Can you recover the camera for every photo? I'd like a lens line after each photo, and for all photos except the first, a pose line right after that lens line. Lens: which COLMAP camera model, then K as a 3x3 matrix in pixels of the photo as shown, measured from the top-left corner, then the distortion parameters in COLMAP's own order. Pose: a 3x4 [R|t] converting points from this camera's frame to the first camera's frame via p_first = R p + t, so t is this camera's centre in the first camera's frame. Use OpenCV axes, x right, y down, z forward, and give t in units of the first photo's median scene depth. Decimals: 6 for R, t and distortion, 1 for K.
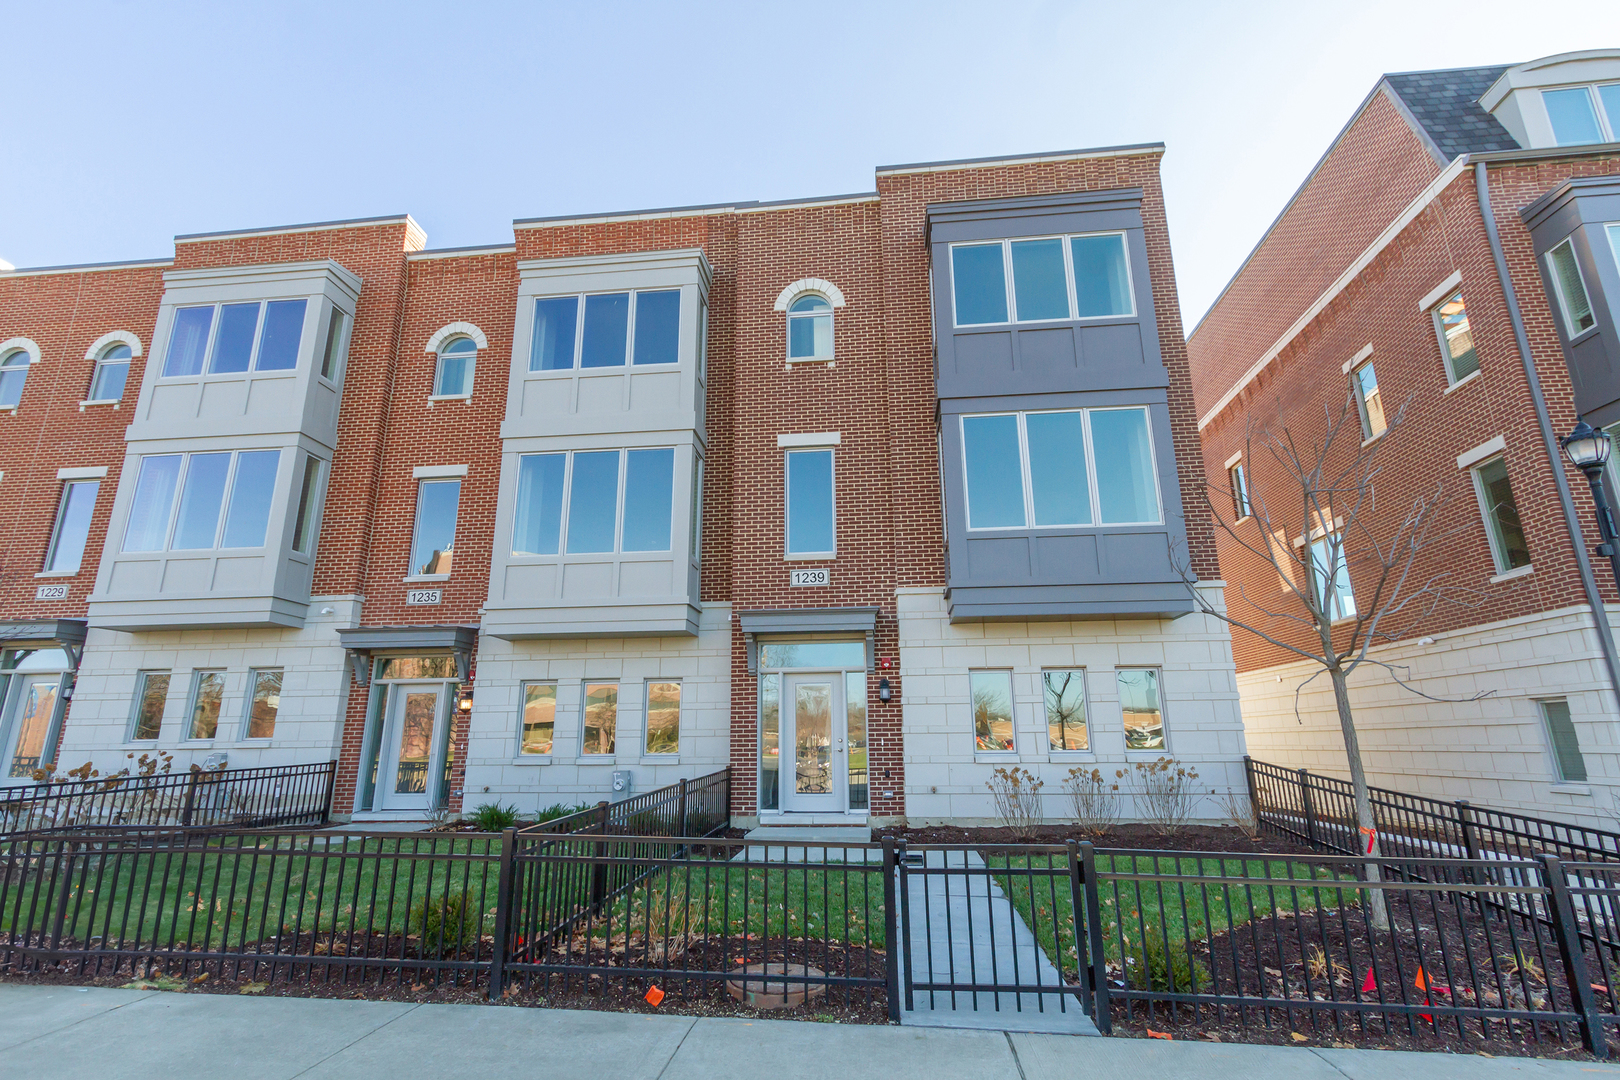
lens RADIAL K [[766.6, 0, 810.0], [0, 766.6, 540.0], [0, 0, 1]] dist [0.006339, 0.000200]
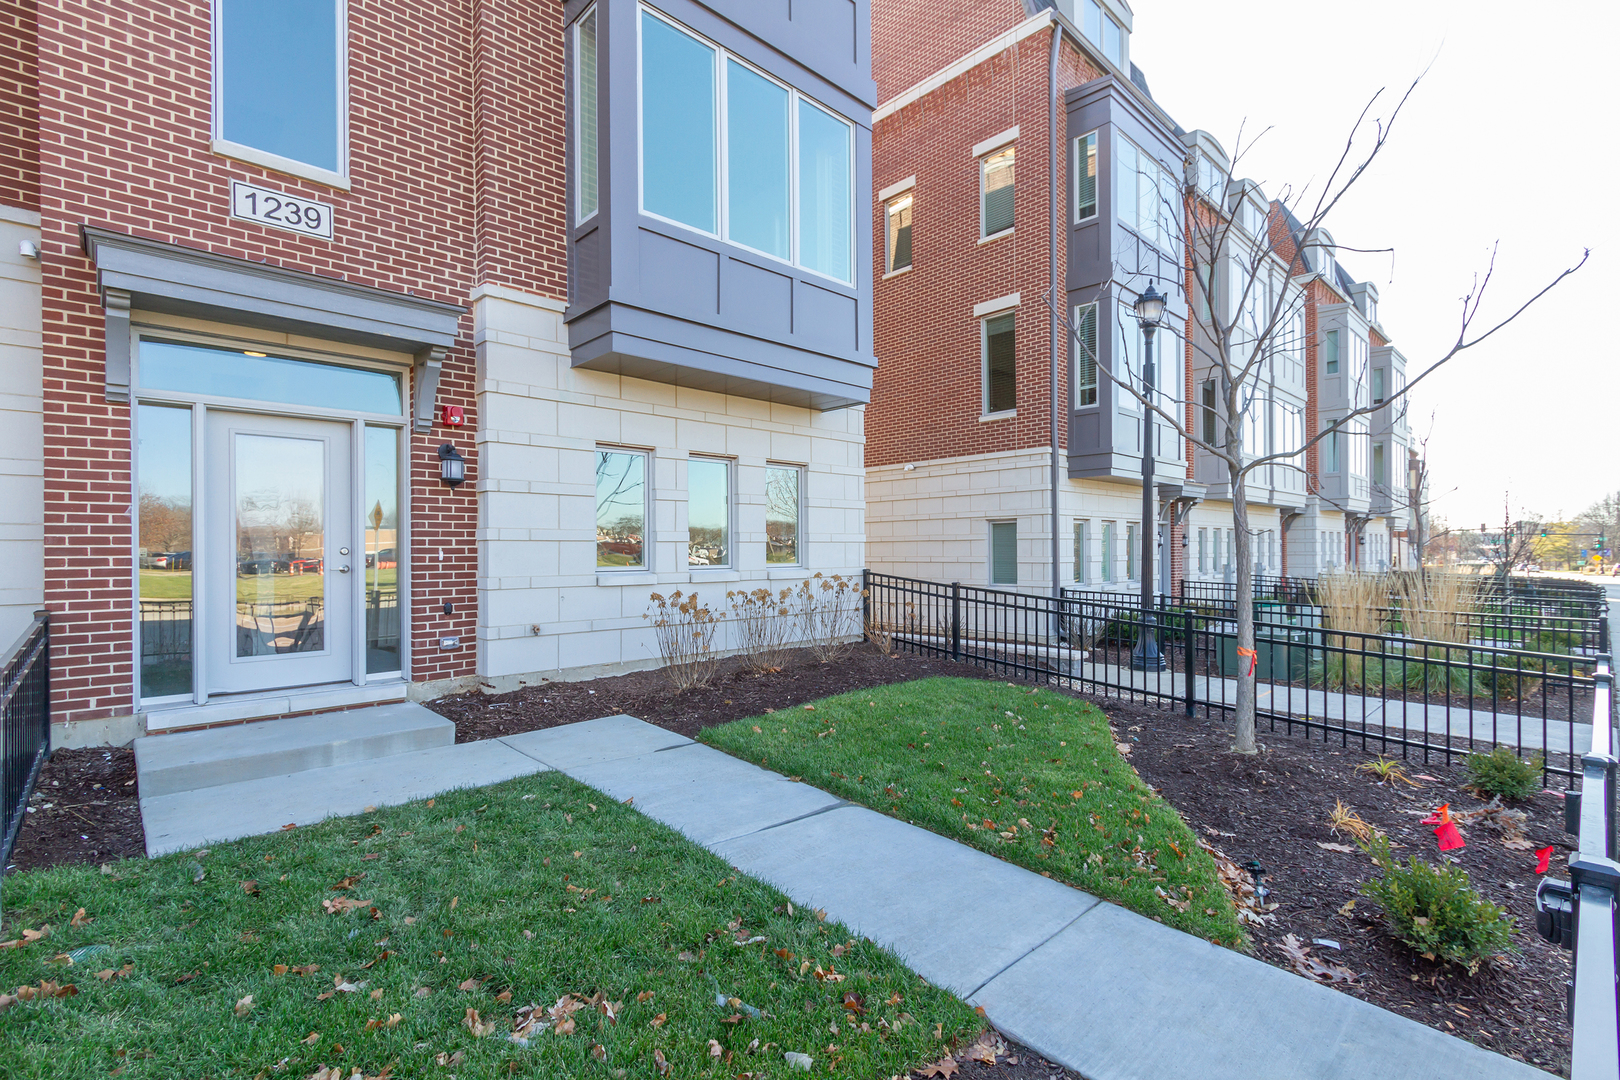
lens RADIAL K [[744.8, 0, 807.8], [0, 744.8, 549.4], [0, 0, 1]] dist [0.015792, -0.008596]
pose [[0.653059, 0.005844, 0.757284, -0.141159], [-0.194210, 0.967822, 0.160012, 0.117771], [-0.731981, -0.251569, 0.633180, 0.450042]]
